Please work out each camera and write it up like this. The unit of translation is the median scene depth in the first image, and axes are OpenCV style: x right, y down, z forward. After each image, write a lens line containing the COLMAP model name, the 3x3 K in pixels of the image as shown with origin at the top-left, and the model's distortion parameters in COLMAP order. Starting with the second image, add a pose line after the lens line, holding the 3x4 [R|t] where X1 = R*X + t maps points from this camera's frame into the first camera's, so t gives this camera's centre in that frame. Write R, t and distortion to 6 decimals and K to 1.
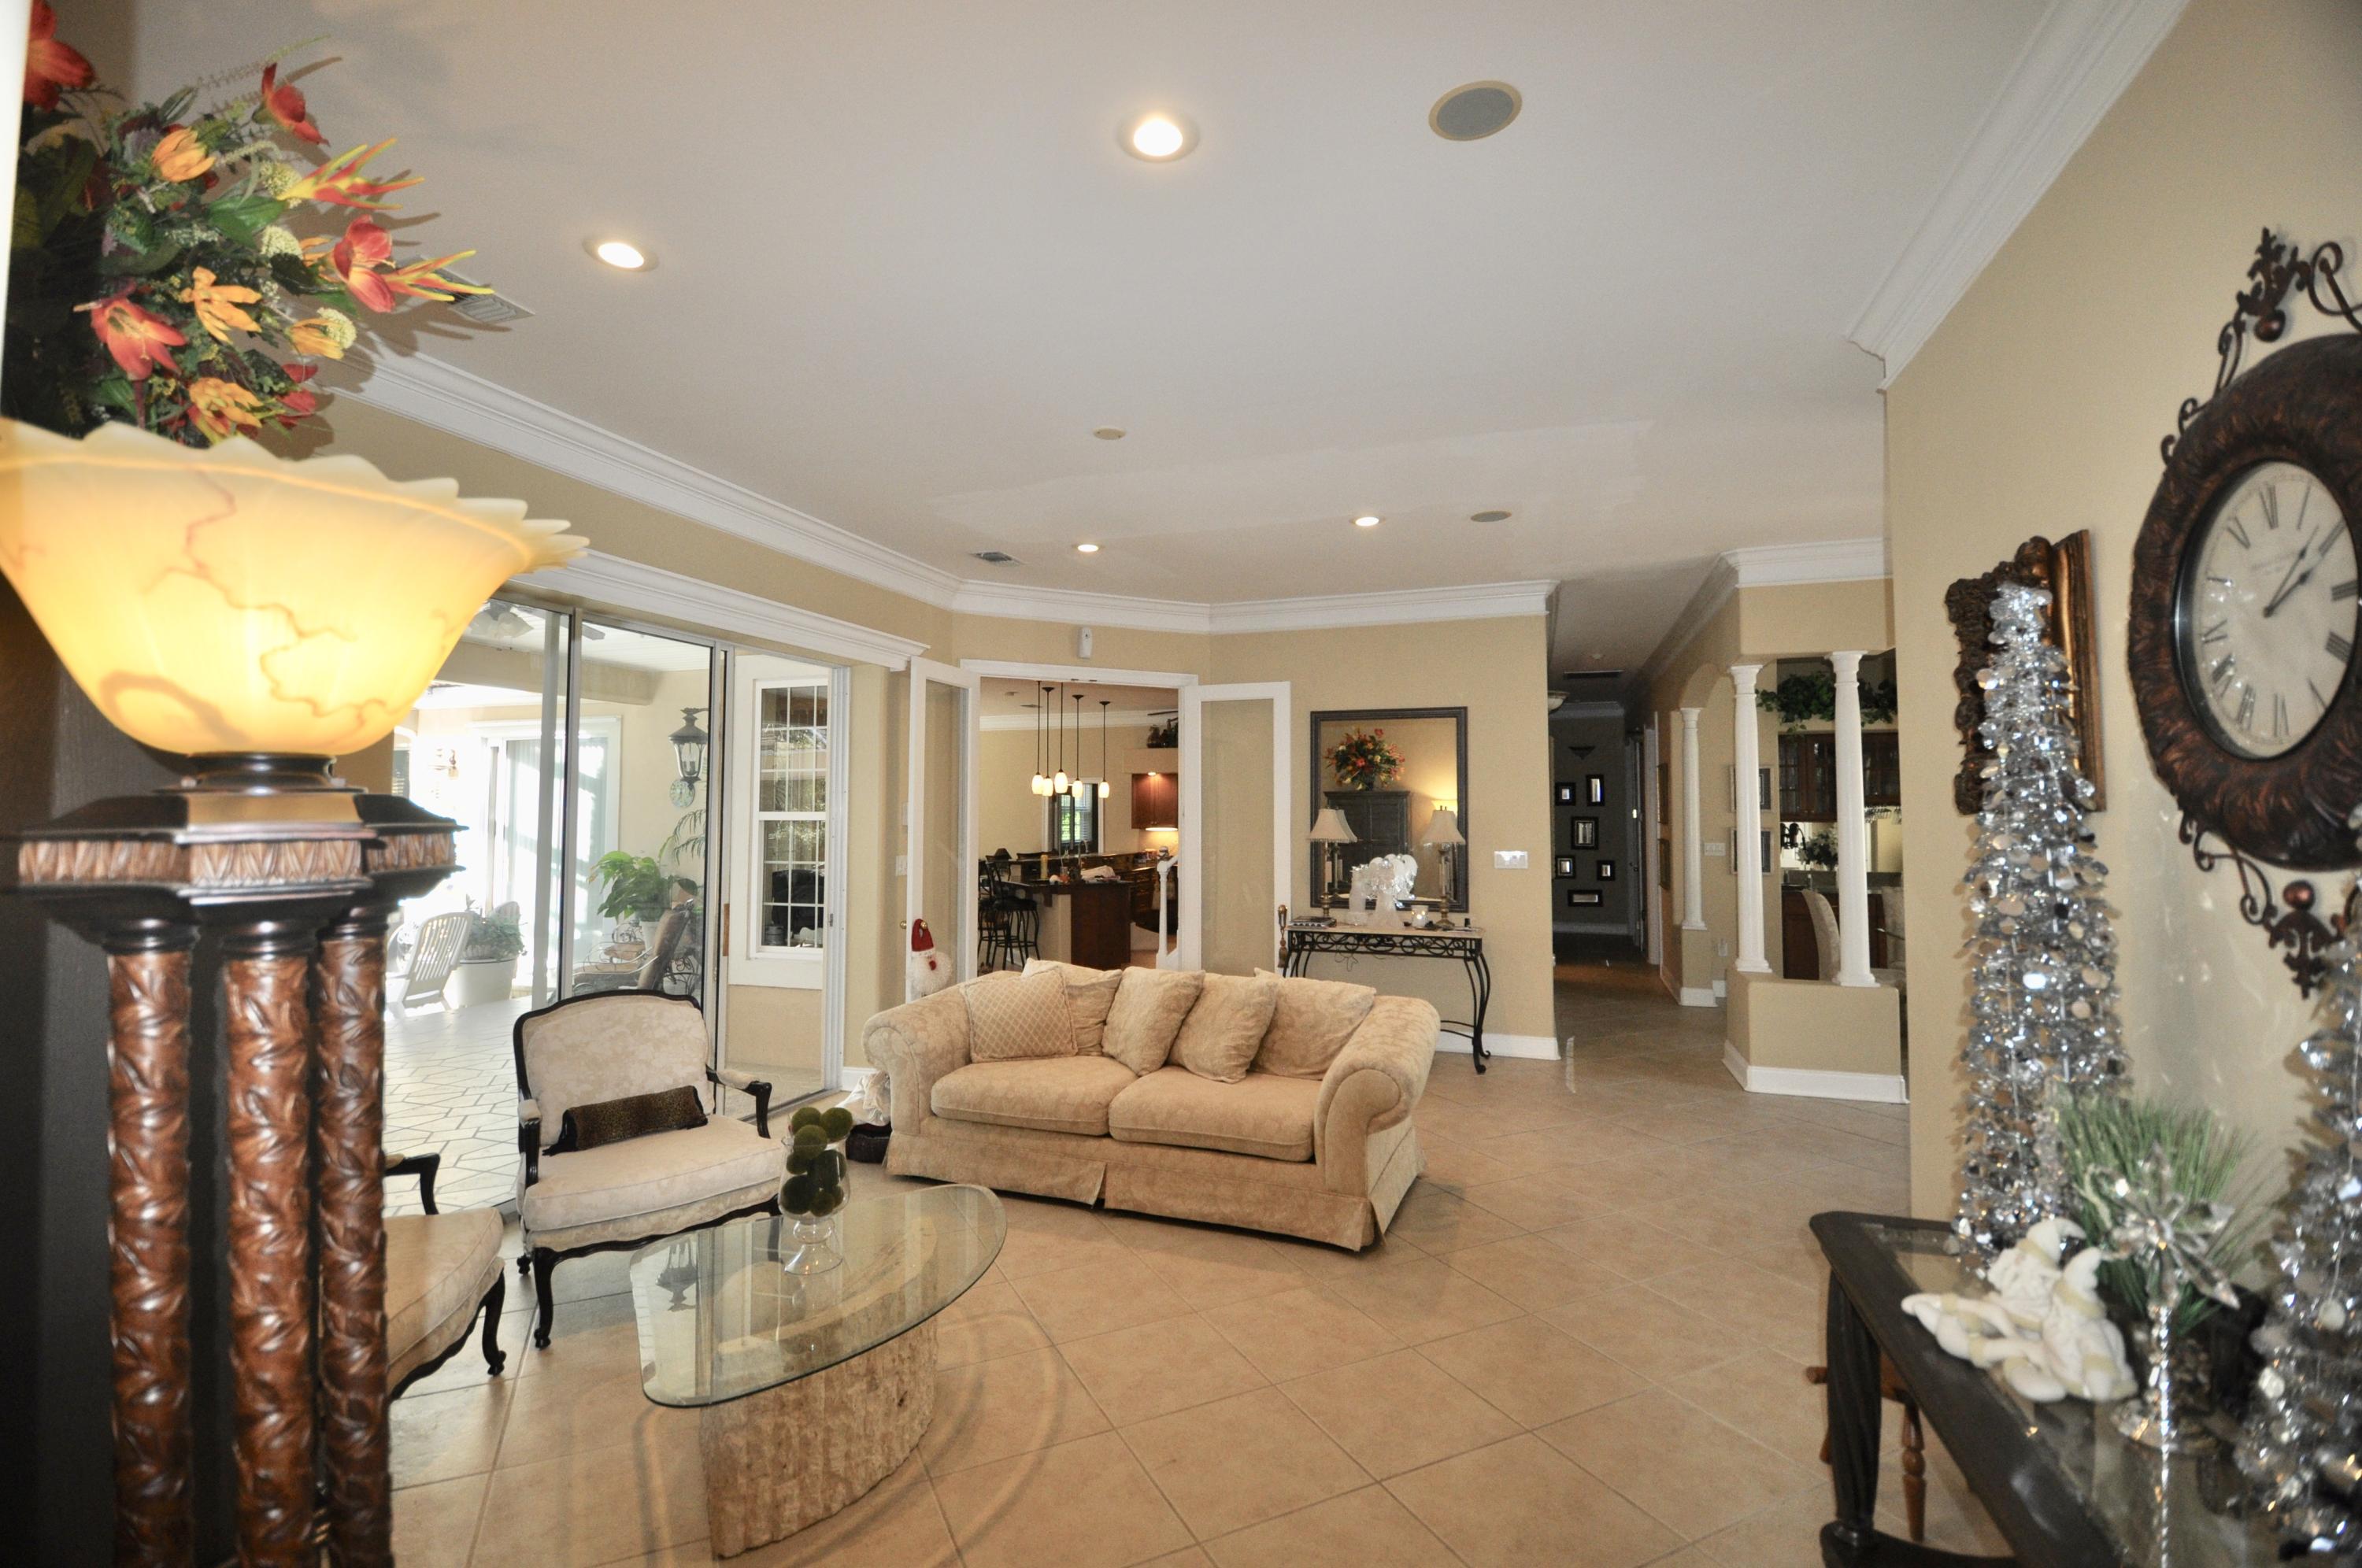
lens RADIAL K [[1028.8, 0, 1175.3], [0, 1028.8, 763.8], [0, 0, 1]] dist [0.021498, -0.025943]
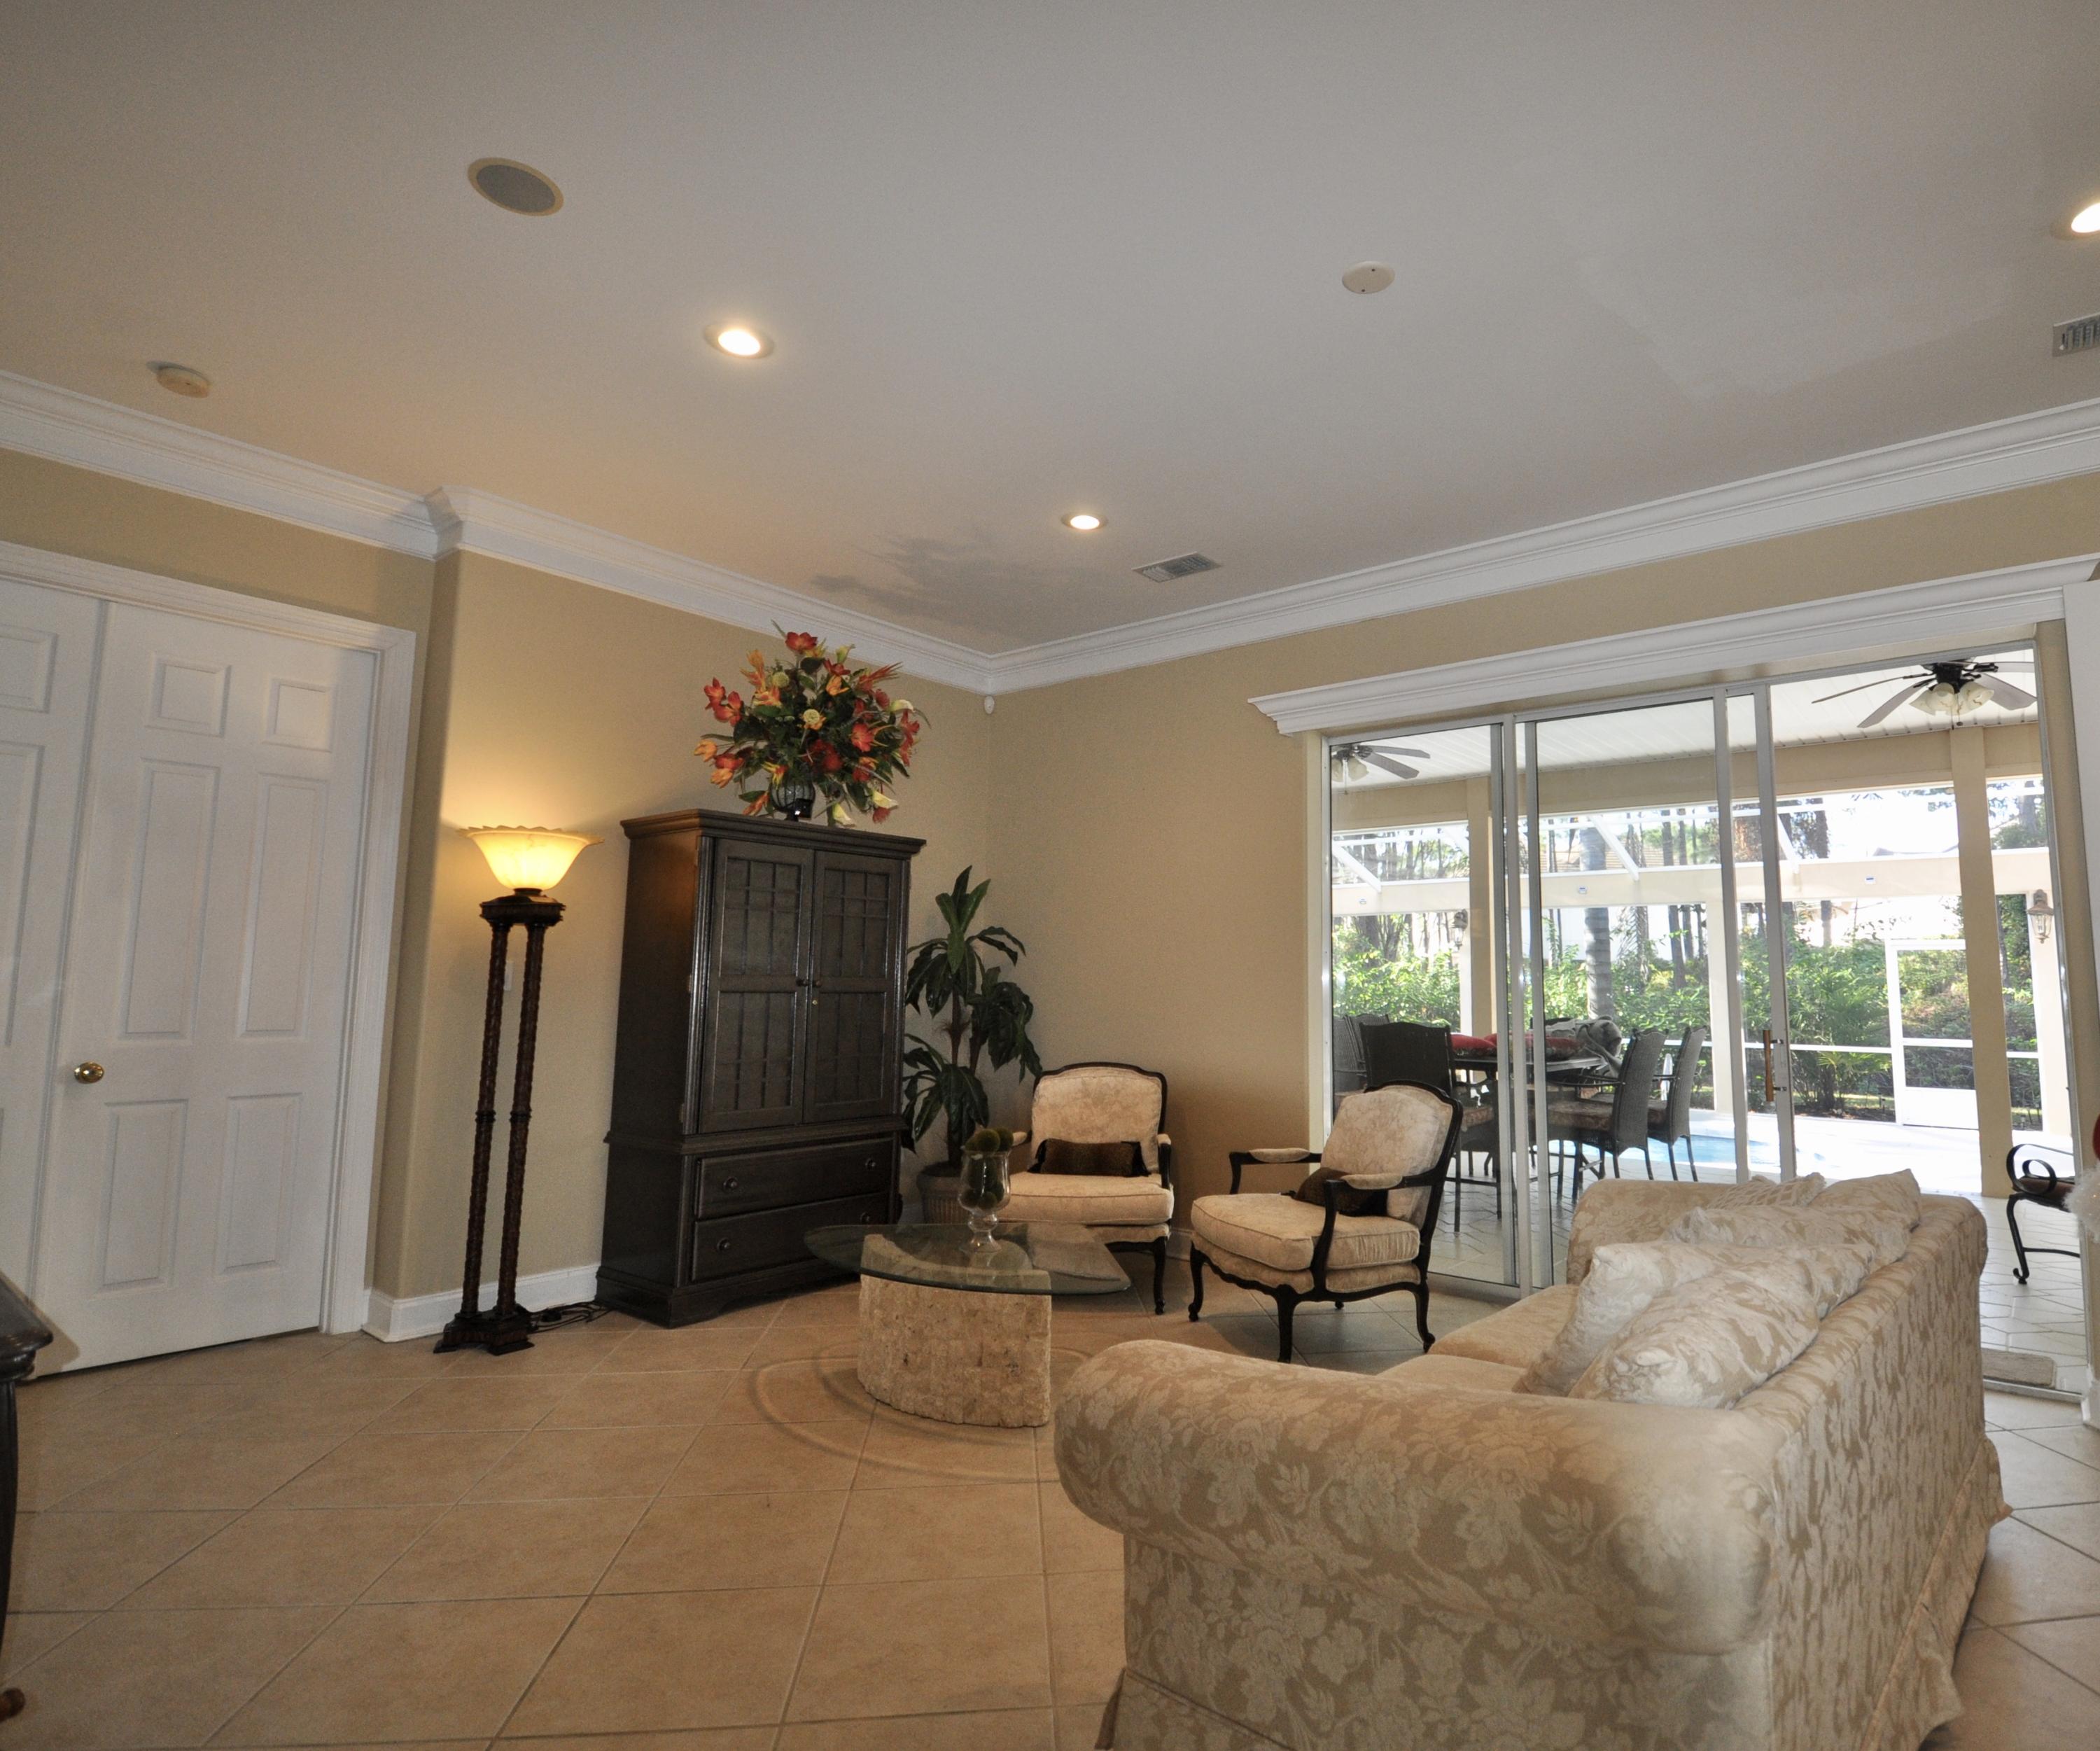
lens RADIAL K [[1145.7, 0, 1157.5], [0, 1145.7, 852.1], [0, 0, 1]] dist [0.026549, -0.031575]
pose [[-0.319935, -0.115318, -0.940395, 0.977340], [0.041630, 0.989895, -0.135551, 0.203572], [0.946524, -0.082516, -0.311902, 1.706783]]
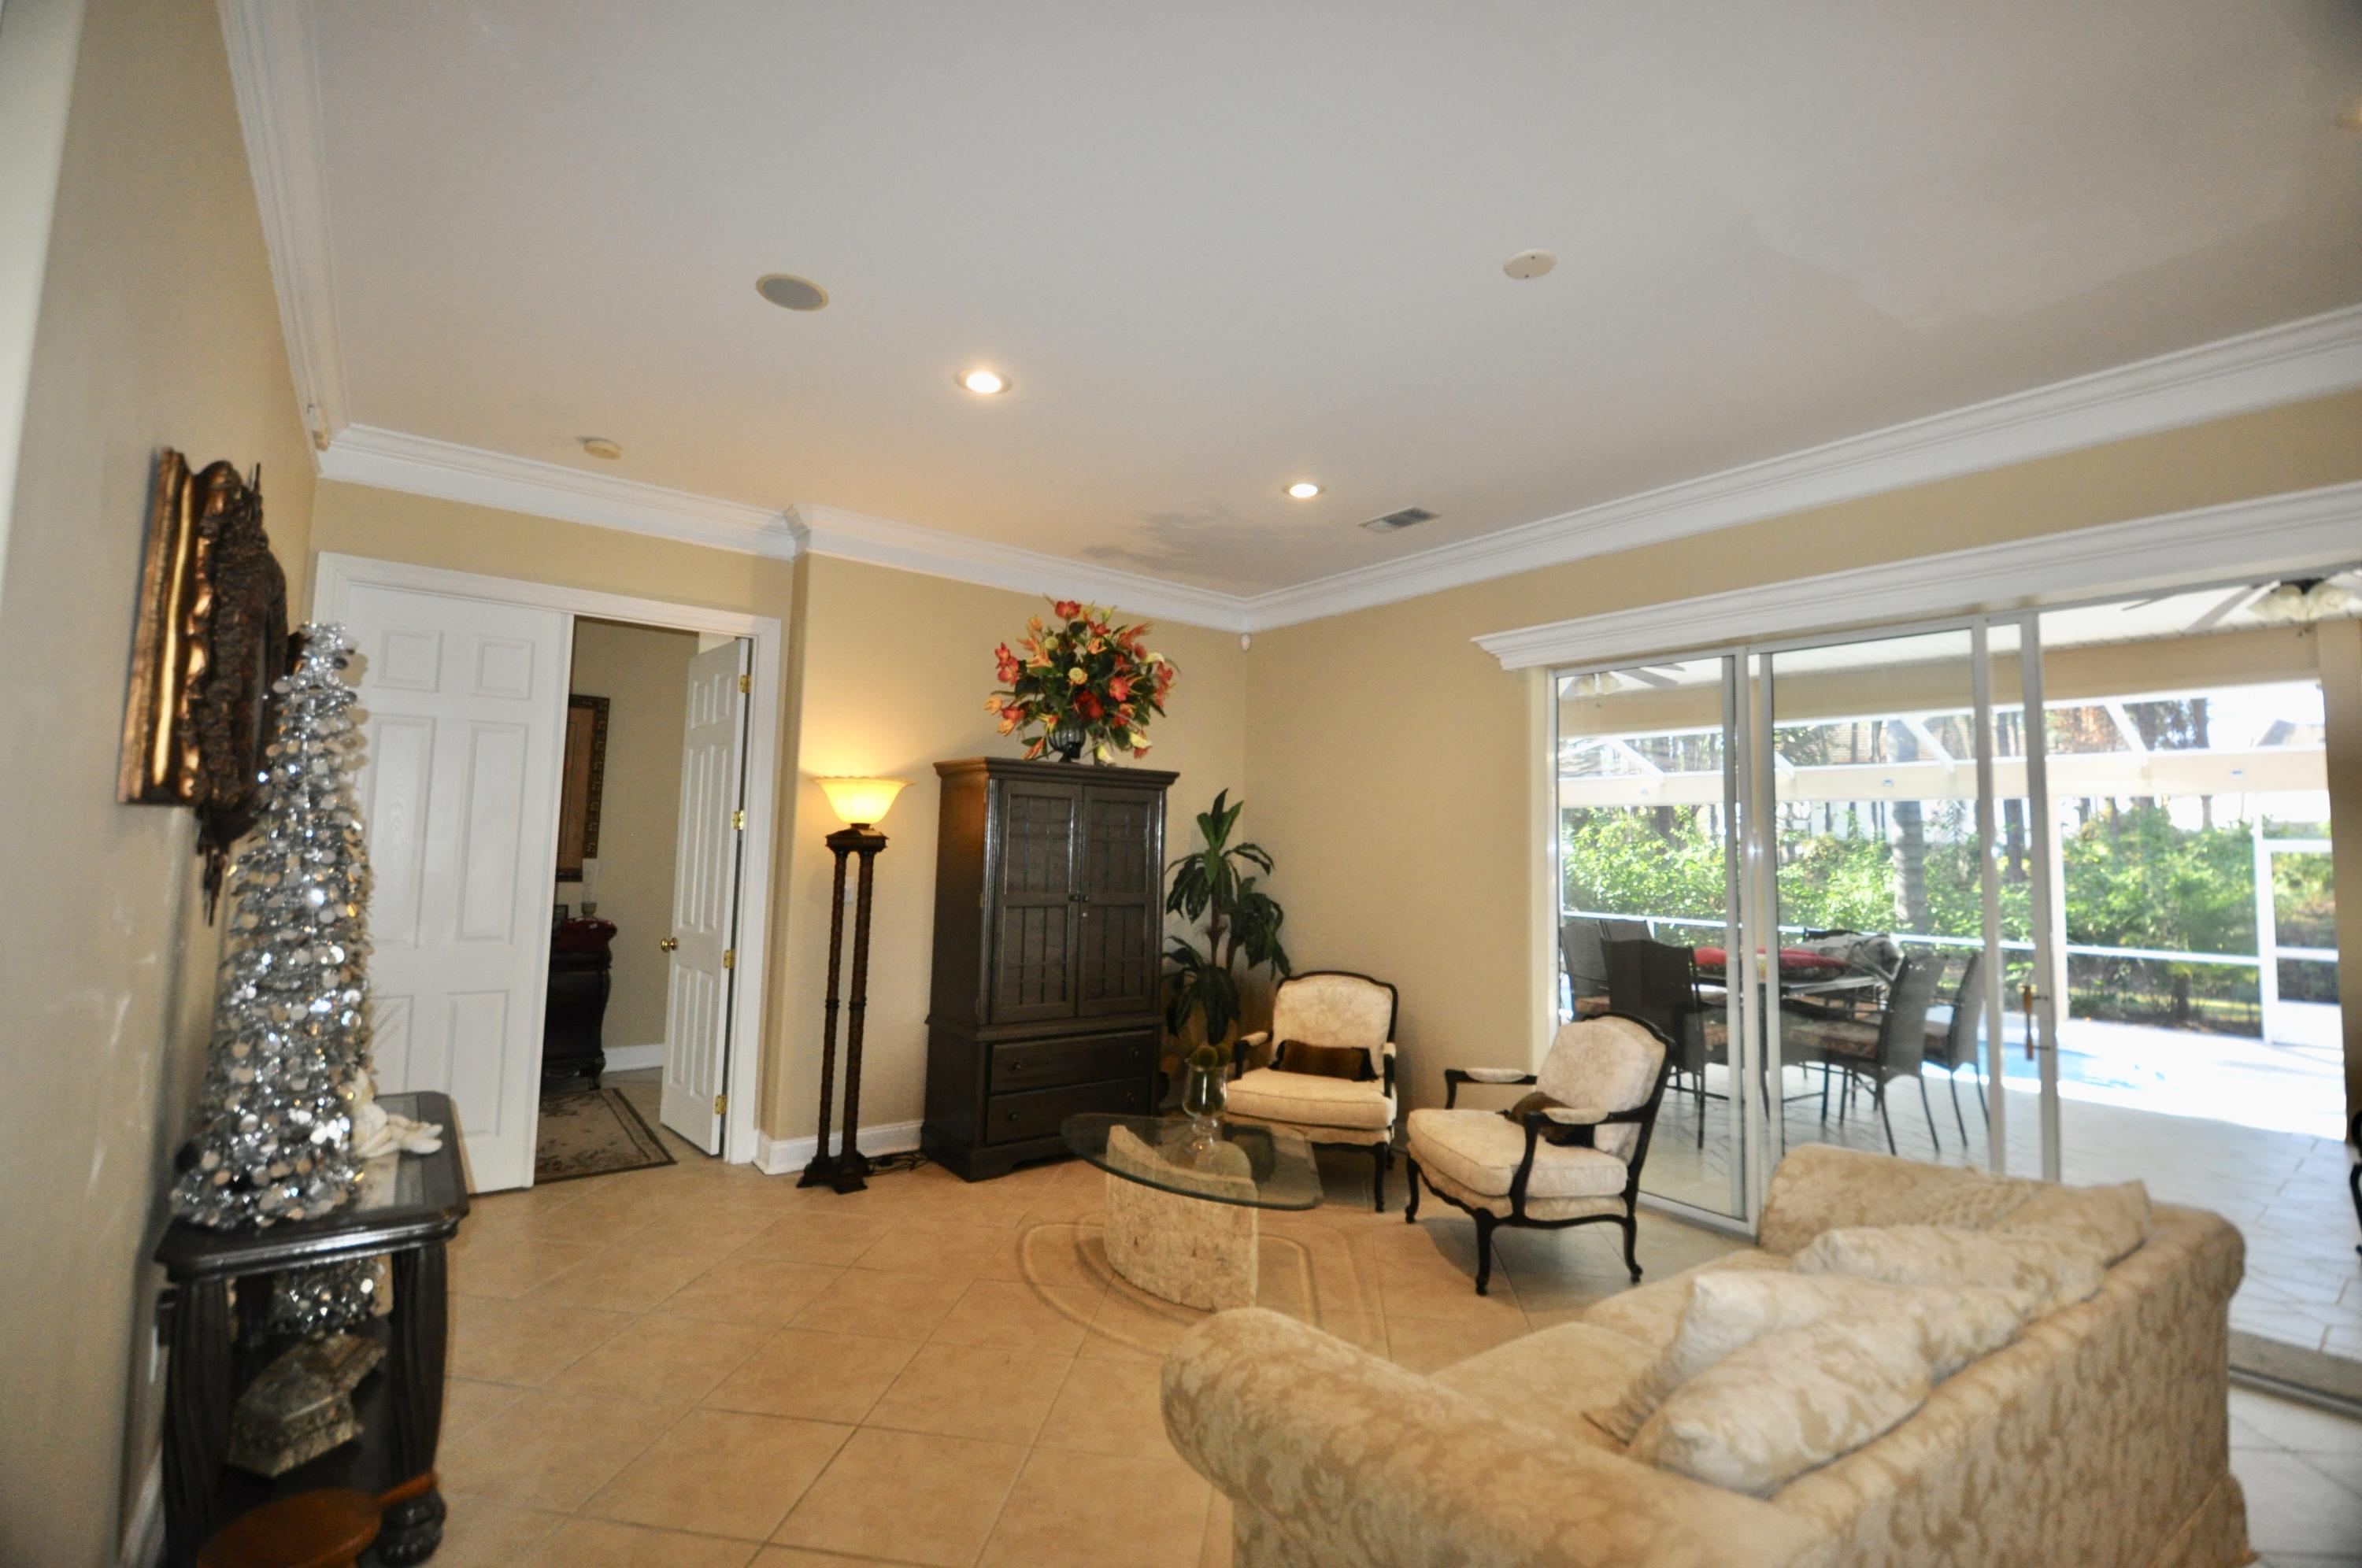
lens RADIAL K [[1028.8, 0, 1175.3], [0, 1028.8, 763.8], [0, 0, 1]] dist [0.021498, -0.025943]
pose [[-0.560040, -0.083349, -0.824262, 0.926185], [0.019183, 0.993355, -0.113481, 0.108300], [0.828243, -0.079365, -0.554720, 1.839426]]
